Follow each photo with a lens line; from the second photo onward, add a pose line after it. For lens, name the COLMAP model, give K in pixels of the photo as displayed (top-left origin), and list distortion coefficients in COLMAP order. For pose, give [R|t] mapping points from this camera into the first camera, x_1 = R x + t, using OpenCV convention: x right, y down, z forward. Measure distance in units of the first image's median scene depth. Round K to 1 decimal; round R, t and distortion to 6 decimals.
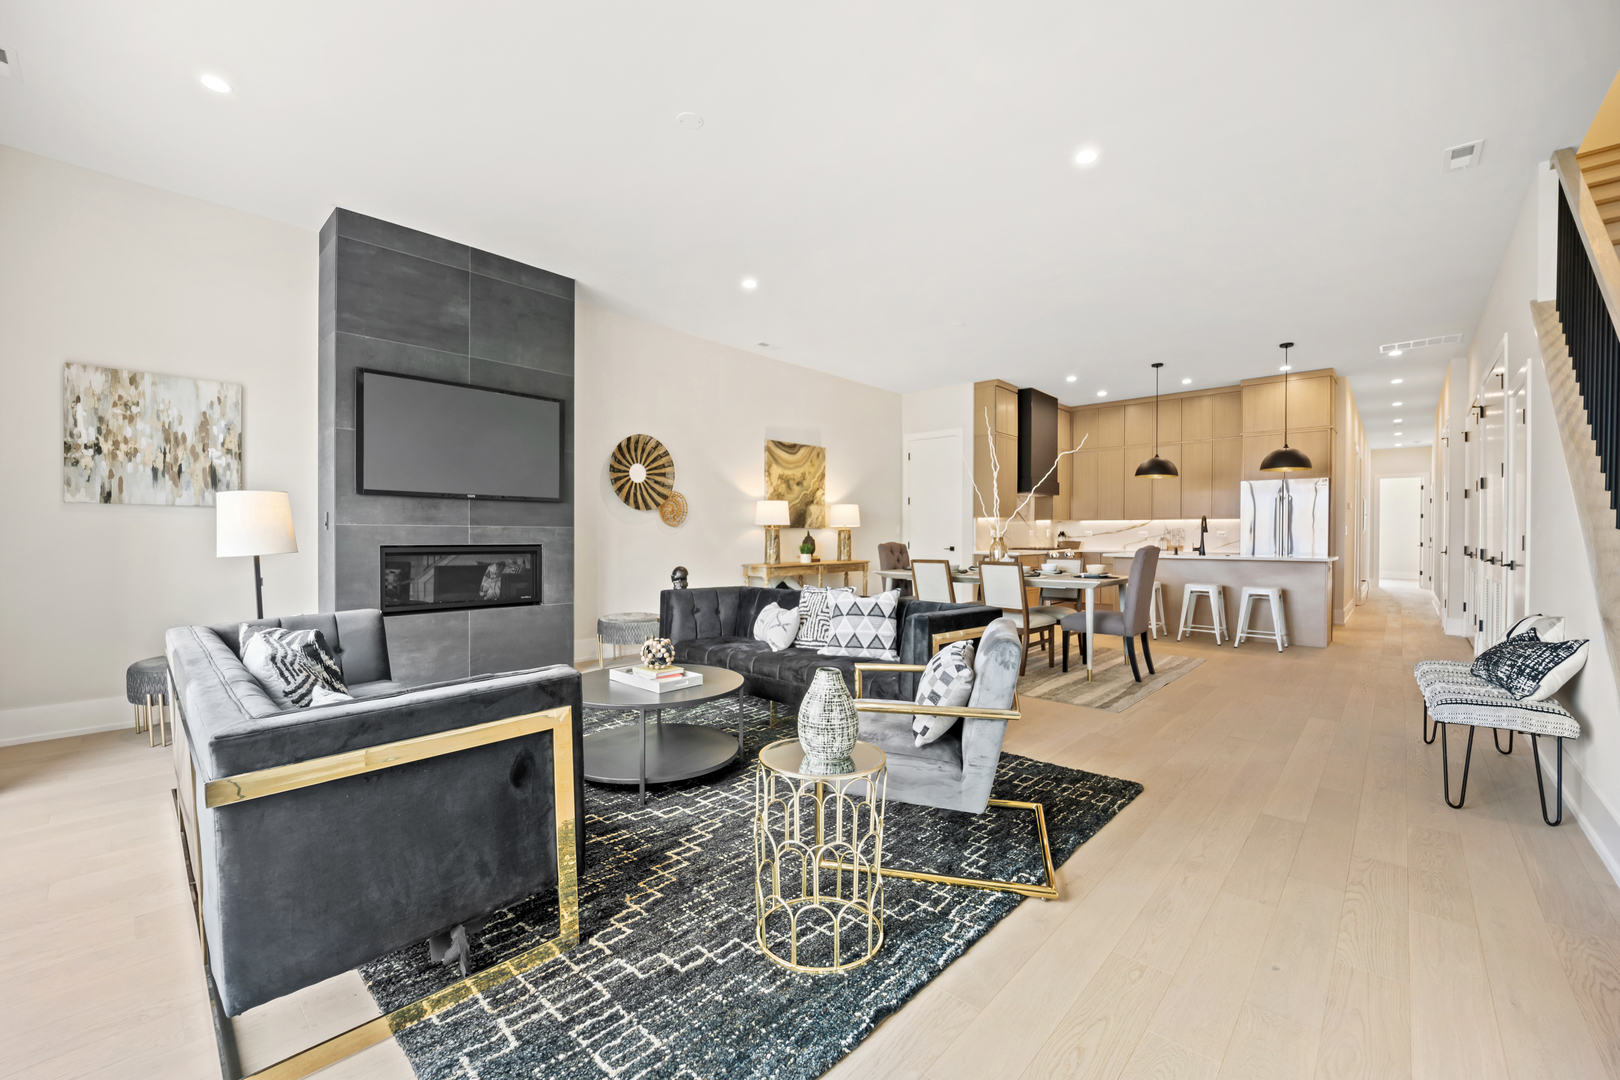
lens RADIAL K [[658.2, 0, 806.2], [0, 658.2, 542.3], [0, 0, 1]] dist [-0.019995, -0.000240]
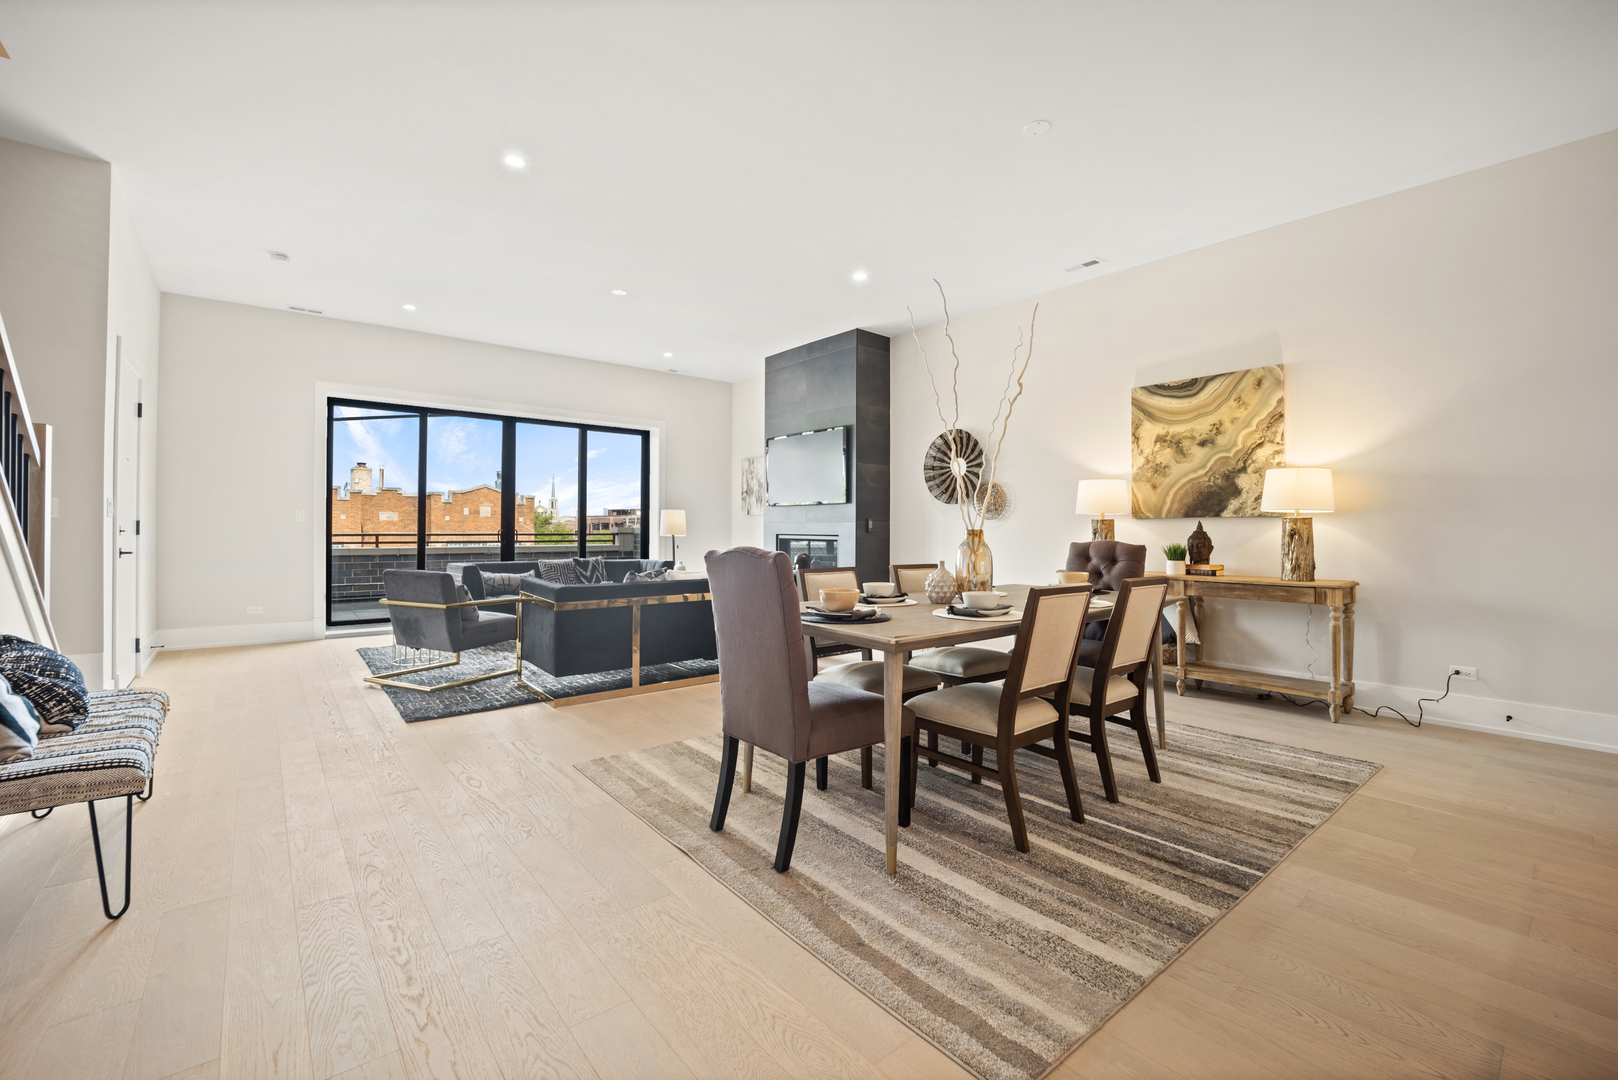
lens RADIAL K [[676.3, 0, 811.6], [0, 676.3, 523.9], [0, 0, 1]] dist [-0.016702, -0.000410]
pose [[-0.135883, -0.009907, -0.990675, 0.815354], [-0.016065, 0.999841, -0.007795, -0.006711], [0.990595, 0.014856, -0.136021, 0.930205]]
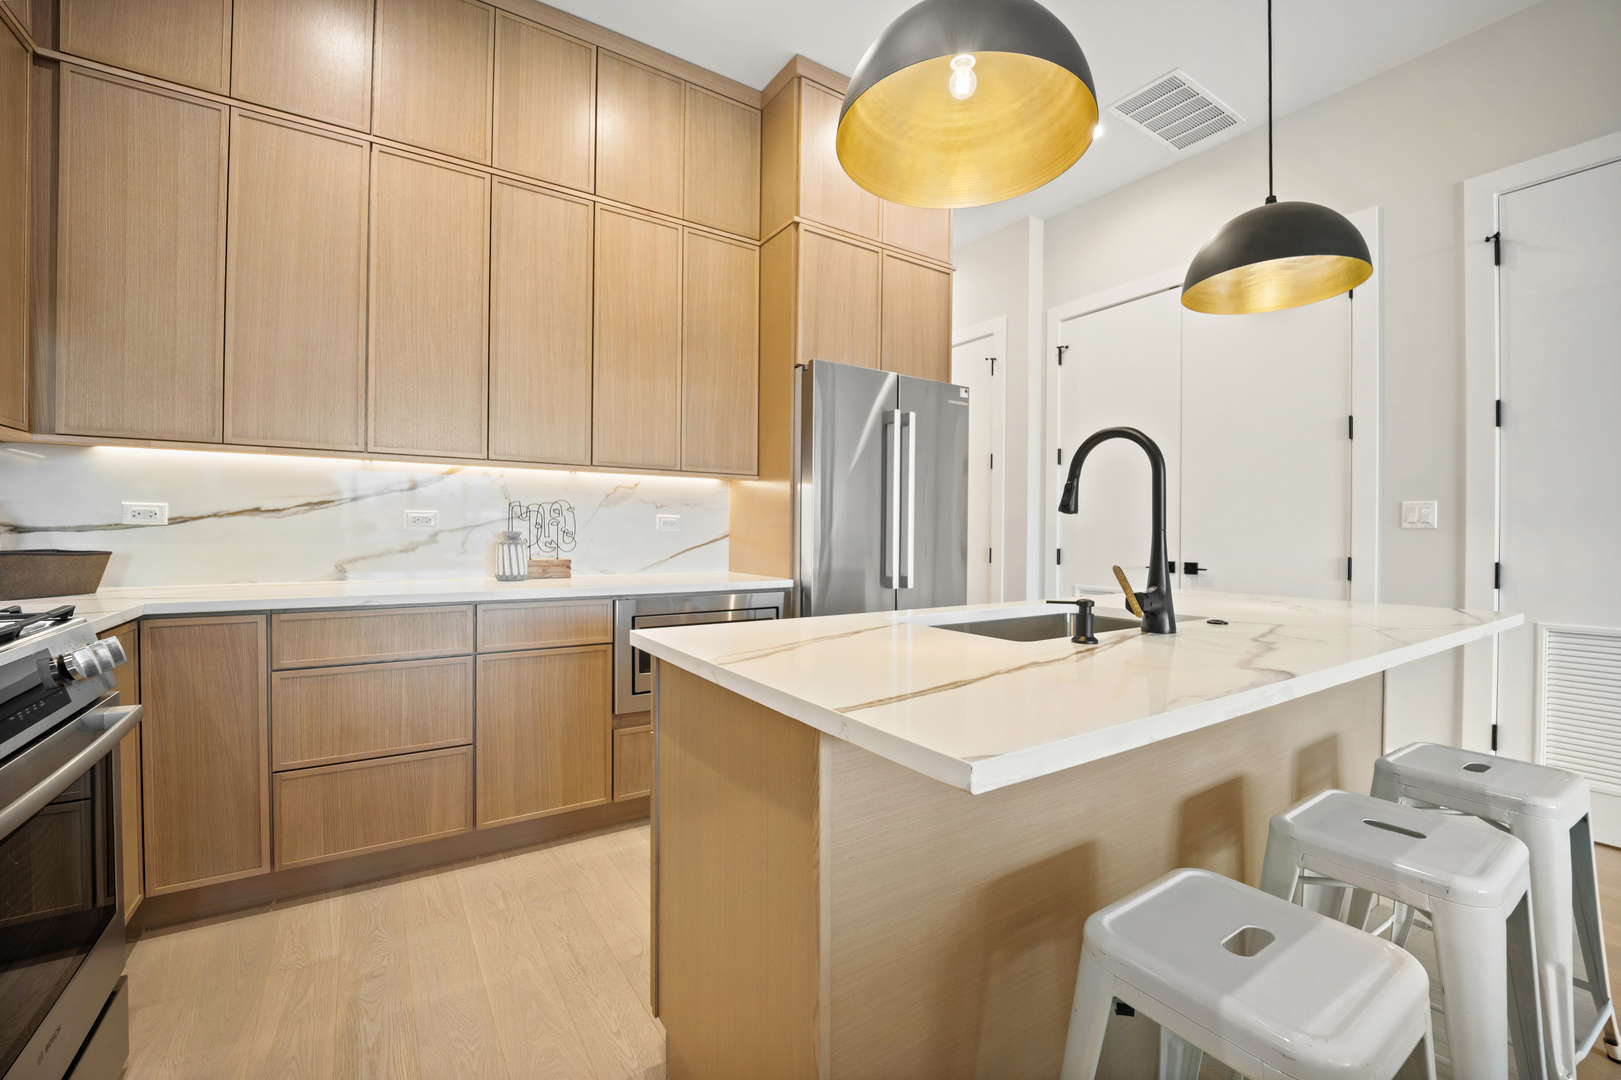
lens RADIAL K [[665.5, 0, 807.2], [0, 665.5, 537.1], [0, 0, 1]] dist [-0.020331, 0.000187]
pose [[0.239197, -0.004707, 0.970960, 0.476731], [0.002129, 0.999988, 0.004324, -0.009811], [-0.970969, 0.001032, 0.239204, 1.268056]]
